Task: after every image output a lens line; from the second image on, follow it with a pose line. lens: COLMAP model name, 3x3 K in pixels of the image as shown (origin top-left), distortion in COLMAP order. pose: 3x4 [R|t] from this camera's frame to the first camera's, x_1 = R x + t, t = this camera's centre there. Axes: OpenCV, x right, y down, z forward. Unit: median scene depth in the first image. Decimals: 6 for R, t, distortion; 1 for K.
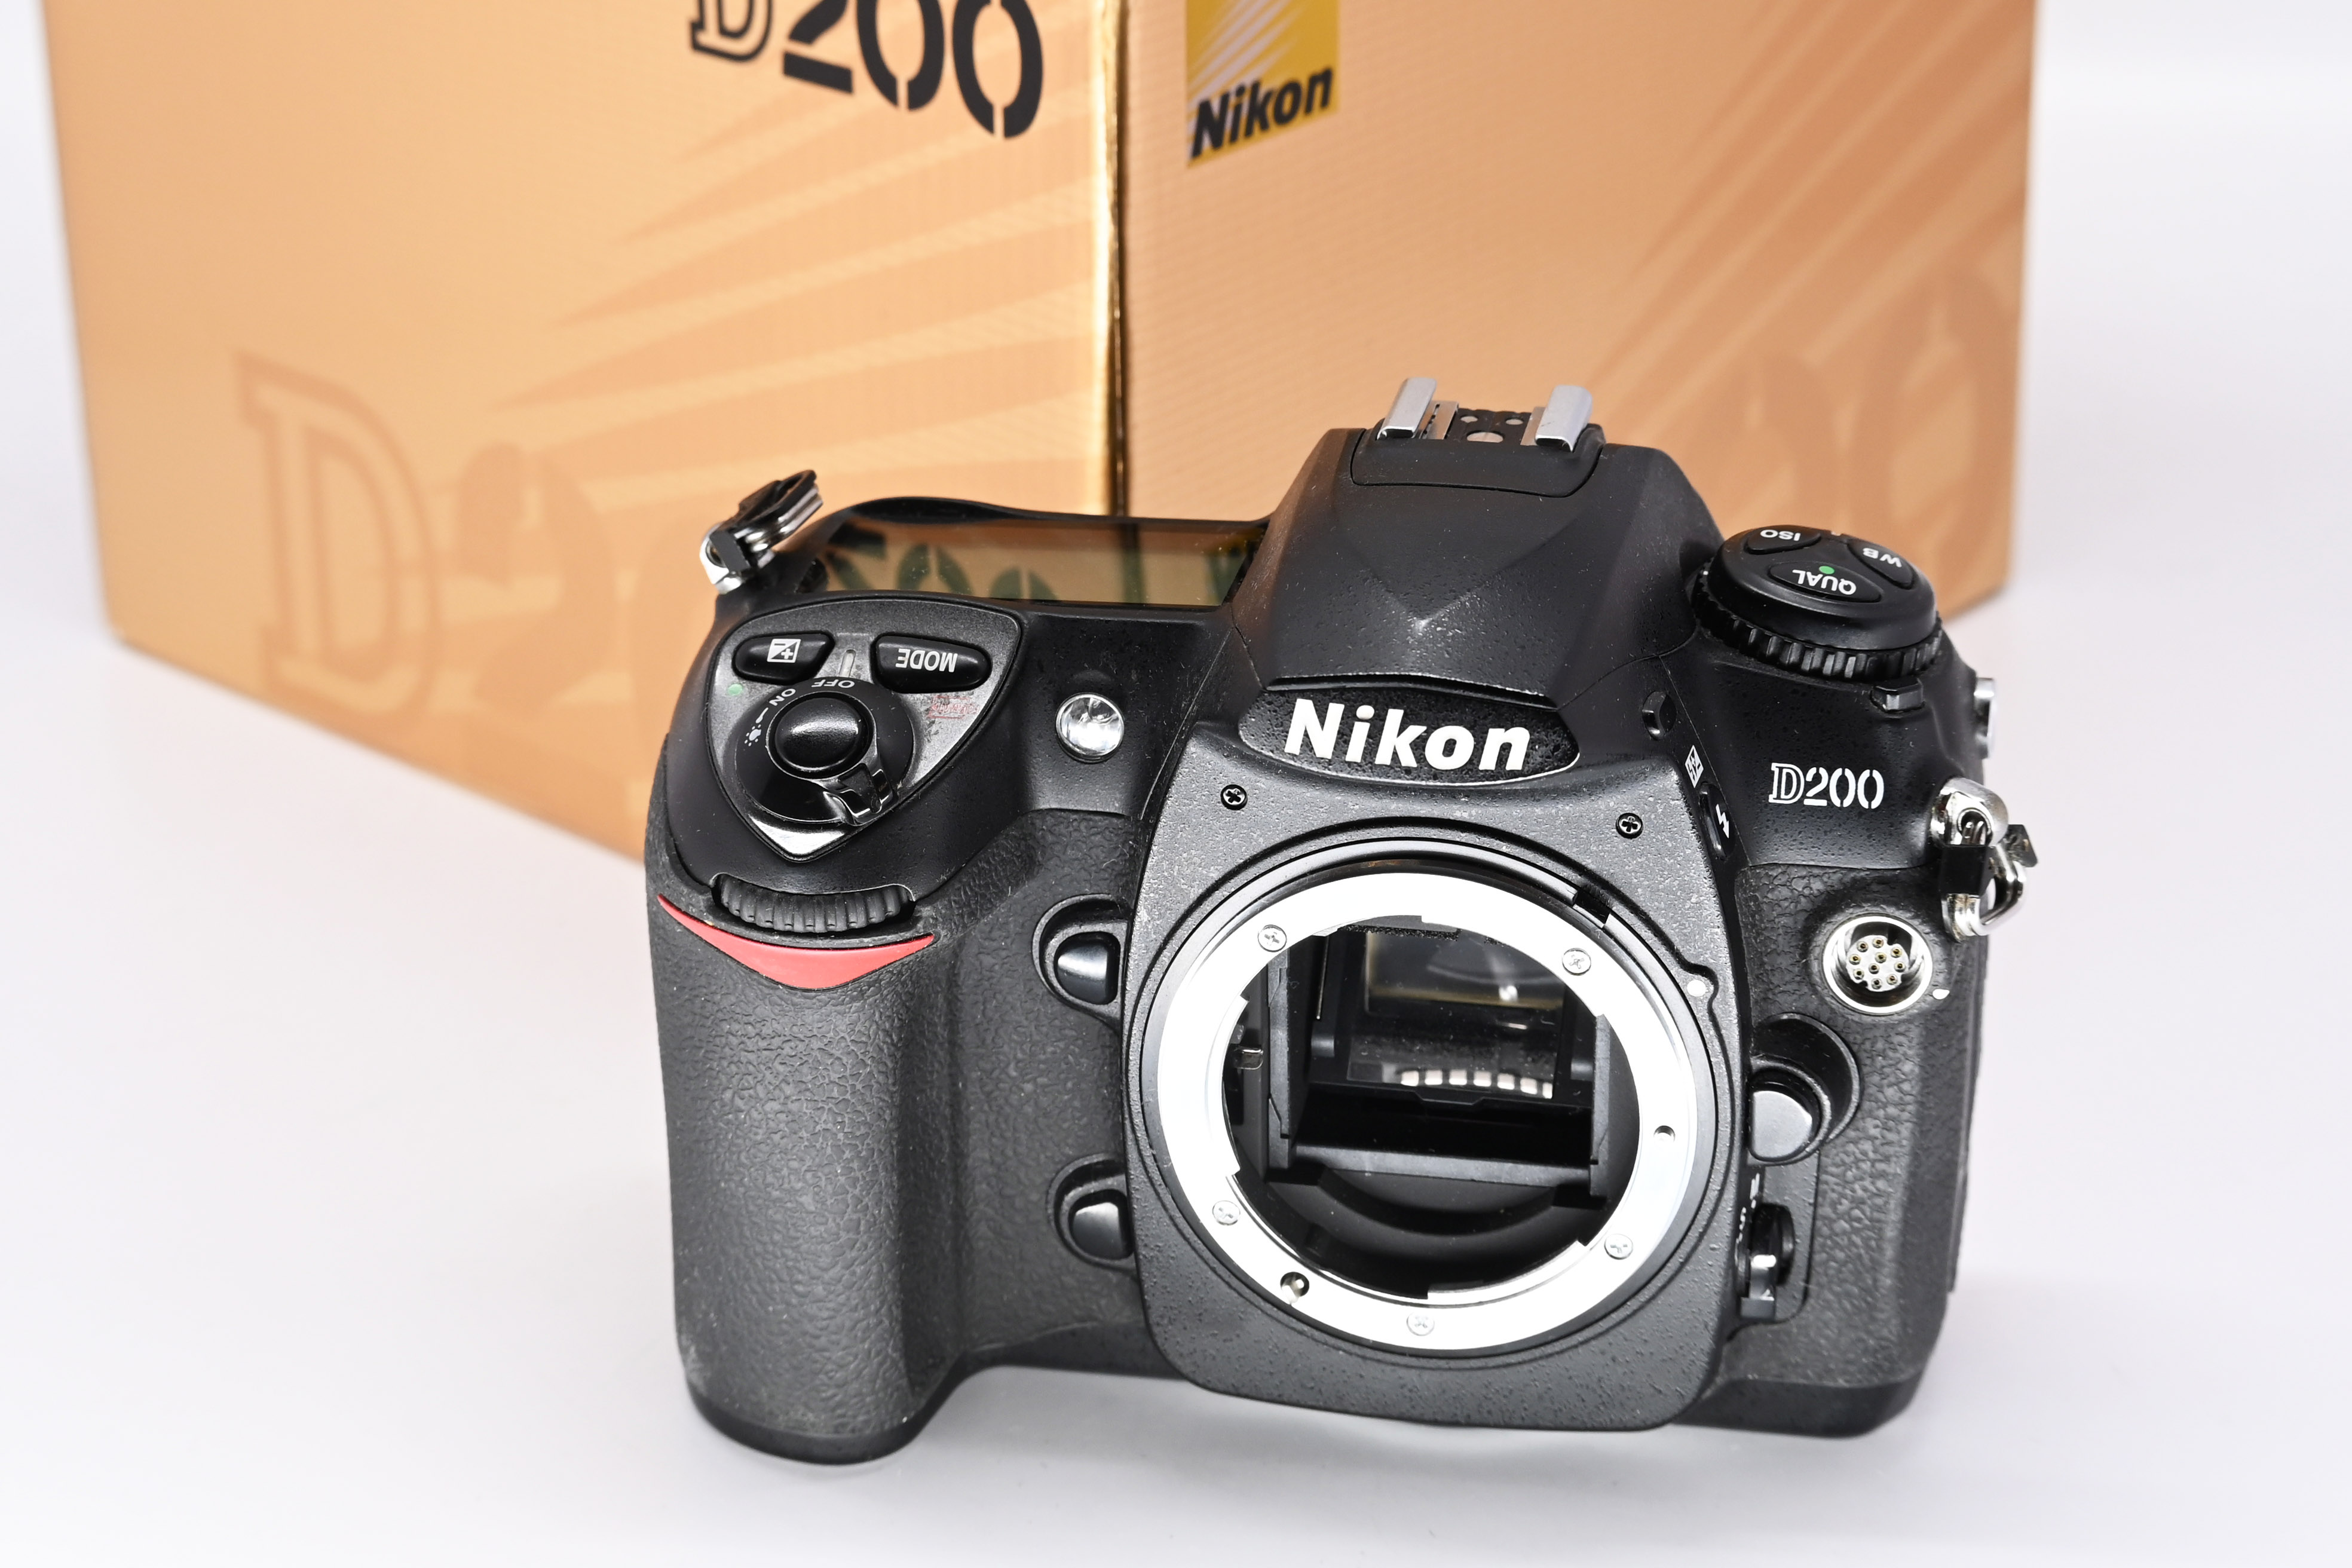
lens RADIAL K [[5520.5, 0, 1178.7], [0, 5520.5, 781.0], [0, 0, 1]] dist [0.009325, 0.000000]
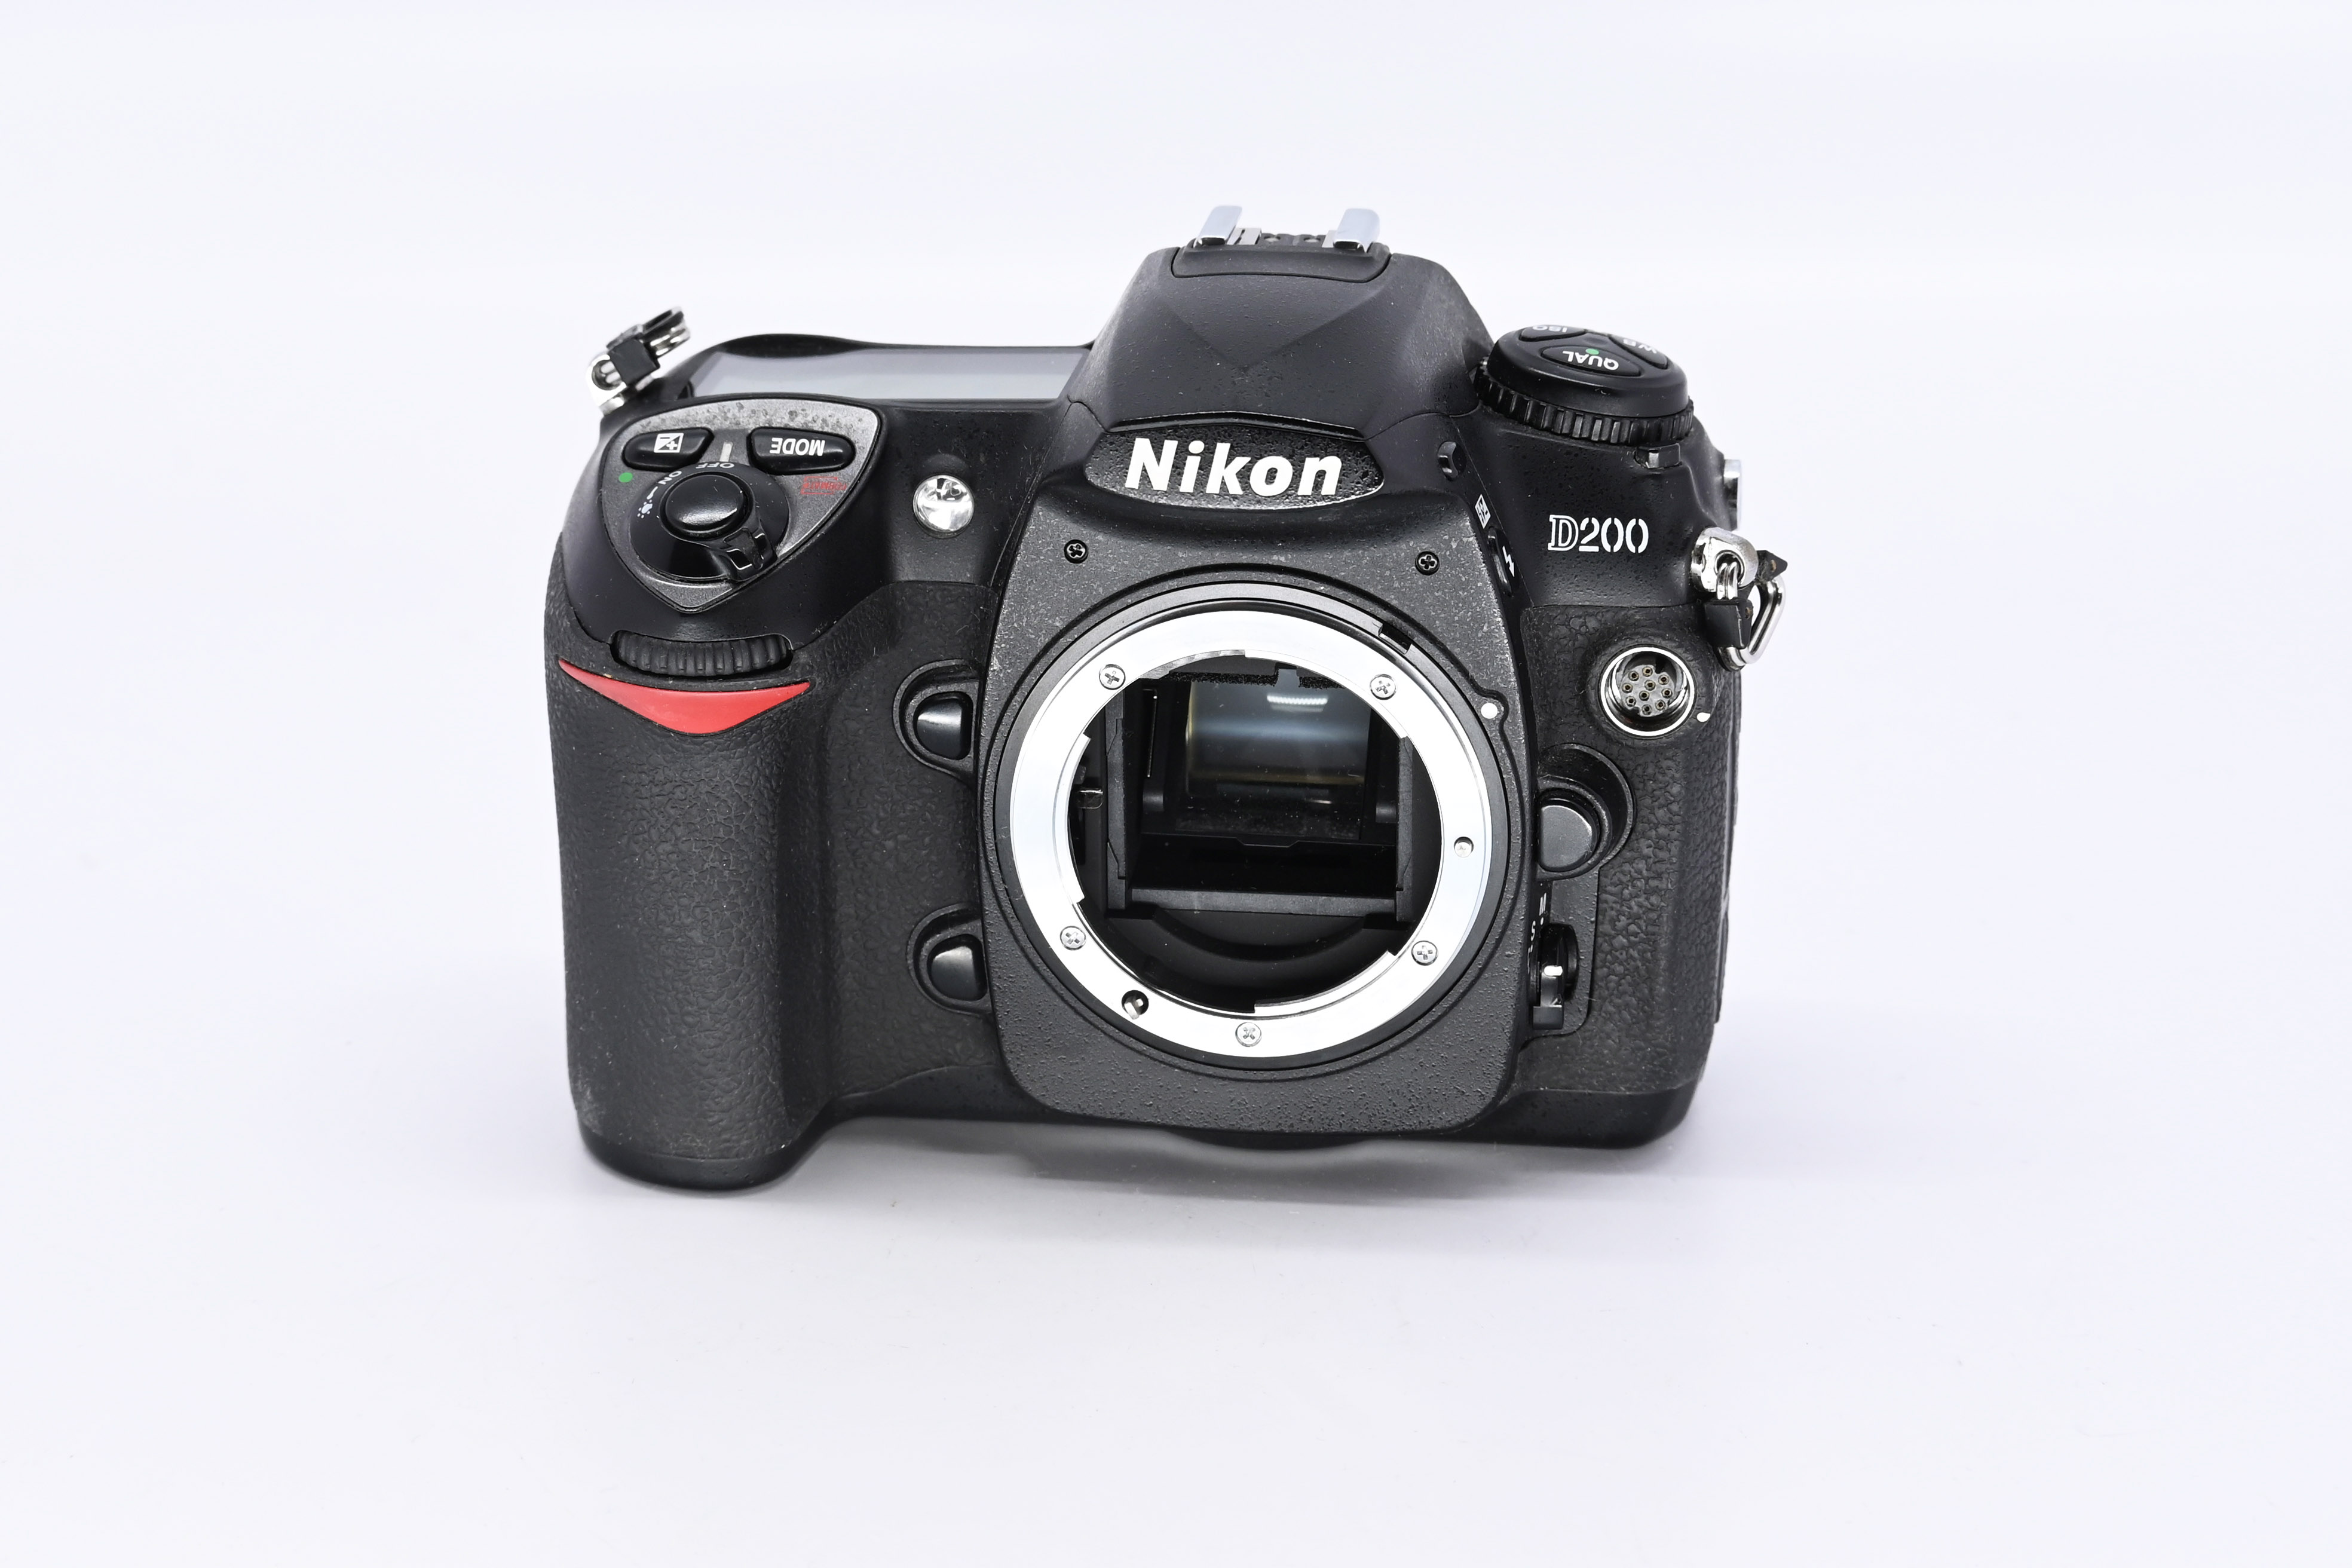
lens RADIAL K [[5520.5, 0, 1173.6], [0, 5520.5, 784.5], [0, 0, 1]] dist [0.009325, 0.000000]
pose [[0.998183, -0.016832, 0.057860, -0.035361], [0.021629, 0.996289, -0.083315, 0.141598], [-0.056243, 0.084415, 0.994842, -0.115581]]
